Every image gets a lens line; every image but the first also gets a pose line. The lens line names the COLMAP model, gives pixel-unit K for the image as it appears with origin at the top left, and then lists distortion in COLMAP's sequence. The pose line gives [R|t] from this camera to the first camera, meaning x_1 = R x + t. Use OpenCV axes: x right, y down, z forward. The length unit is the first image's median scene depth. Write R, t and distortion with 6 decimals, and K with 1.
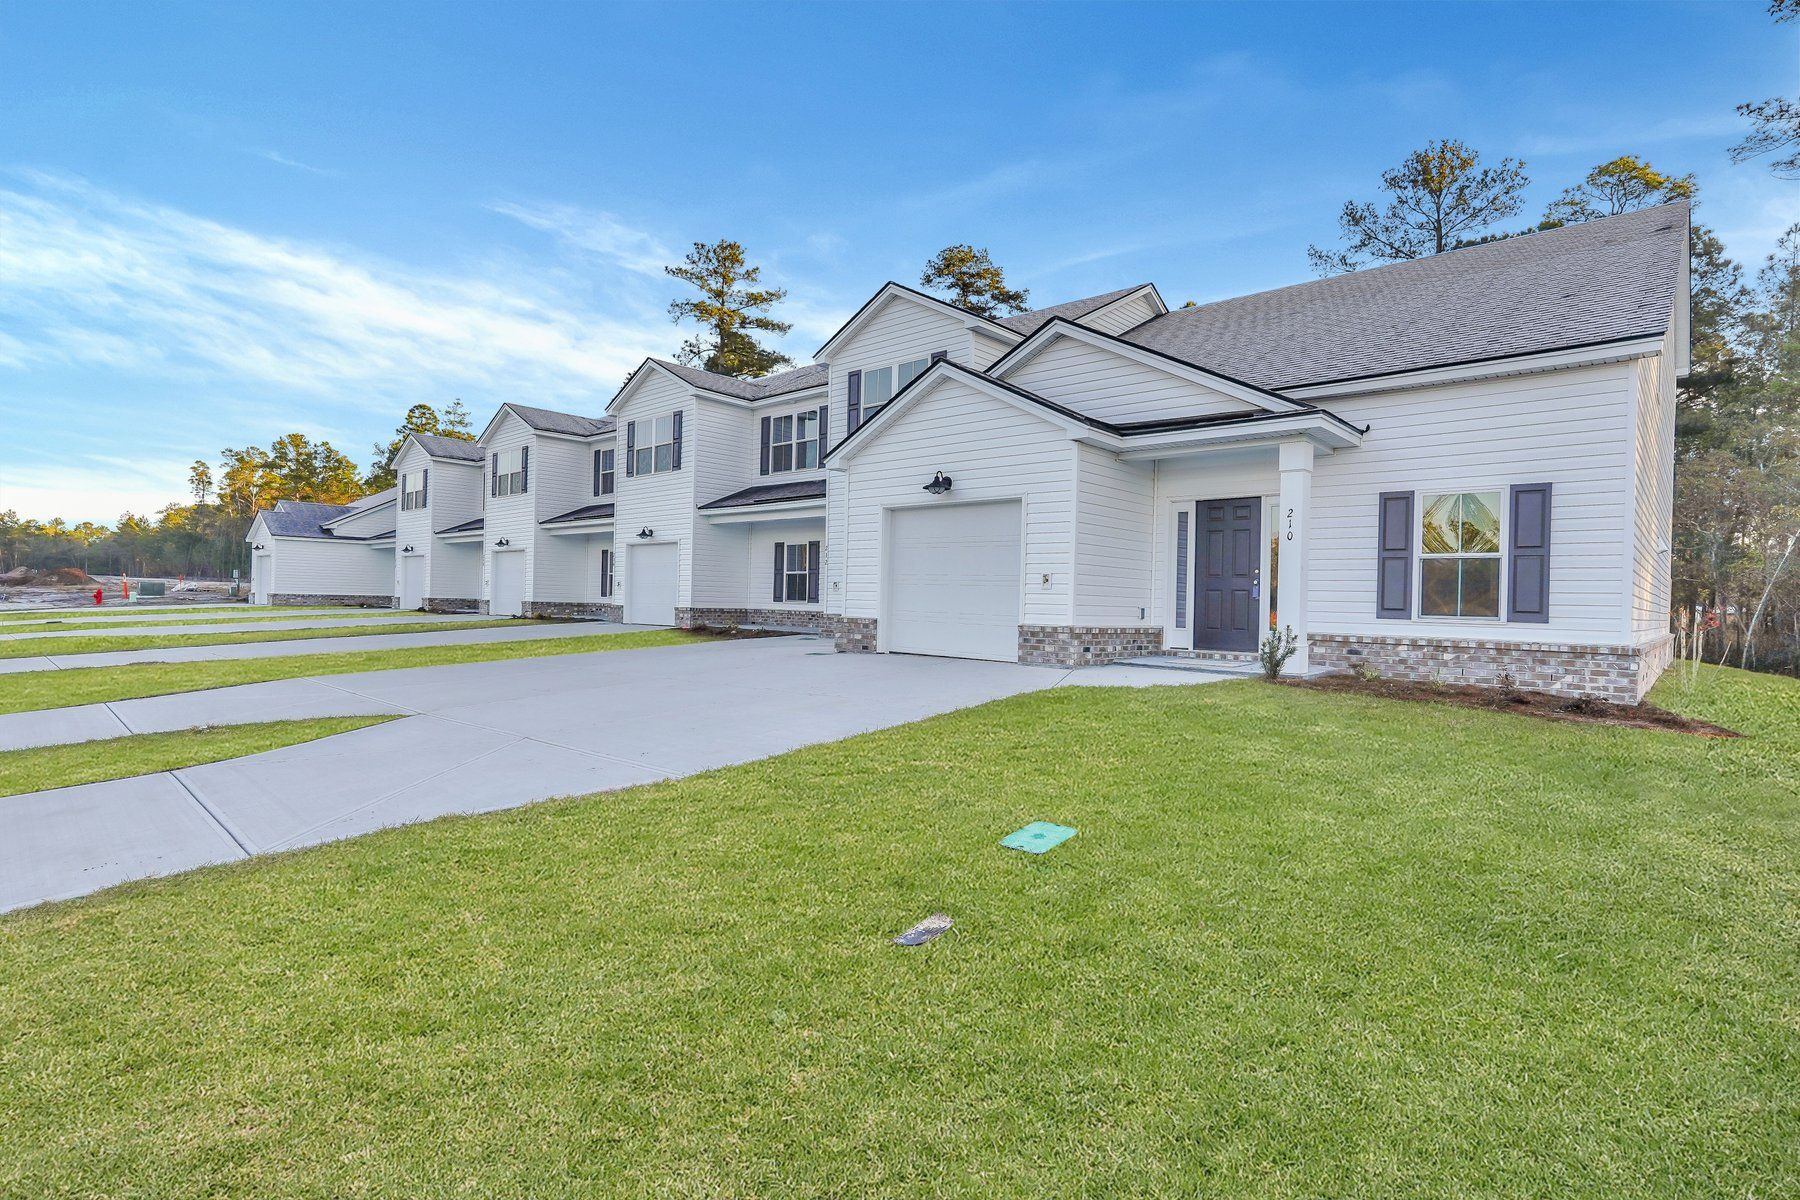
lens RADIAL K [[868.5, 0, 901.6], [0, 868.5, 576.5], [0, 0, 1]] dist [-0.011552, 0.000764]
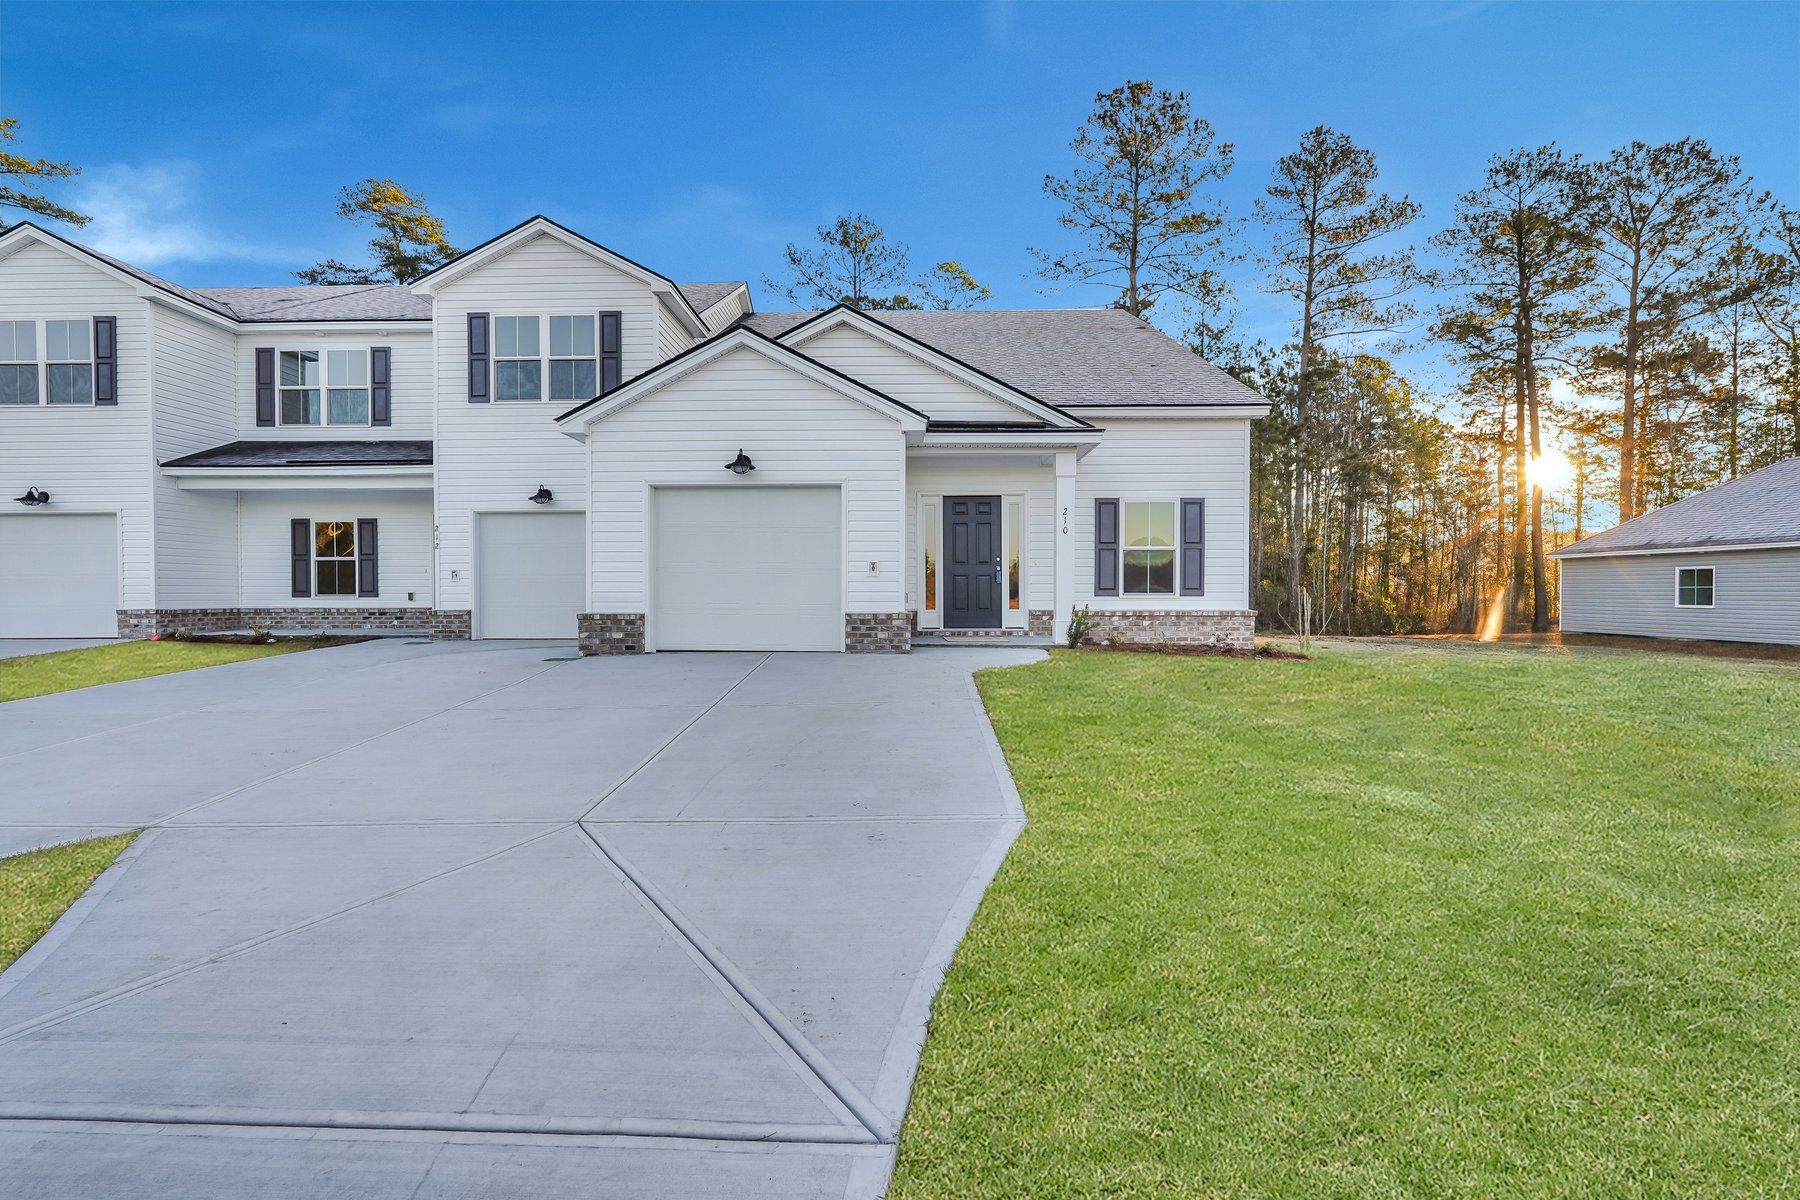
lens RADIAL K [[807.4, 0, 901.8], [0, 807.4, 584.9], [0, 0, 1]] dist [-0.012601, 0.006804]
pose [[0.757946, -0.019853, 0.652015, -0.378985], [0.000807, 0.999565, 0.029498, -0.003390], [-0.652316, -0.021832, 0.757632, 0.240218]]
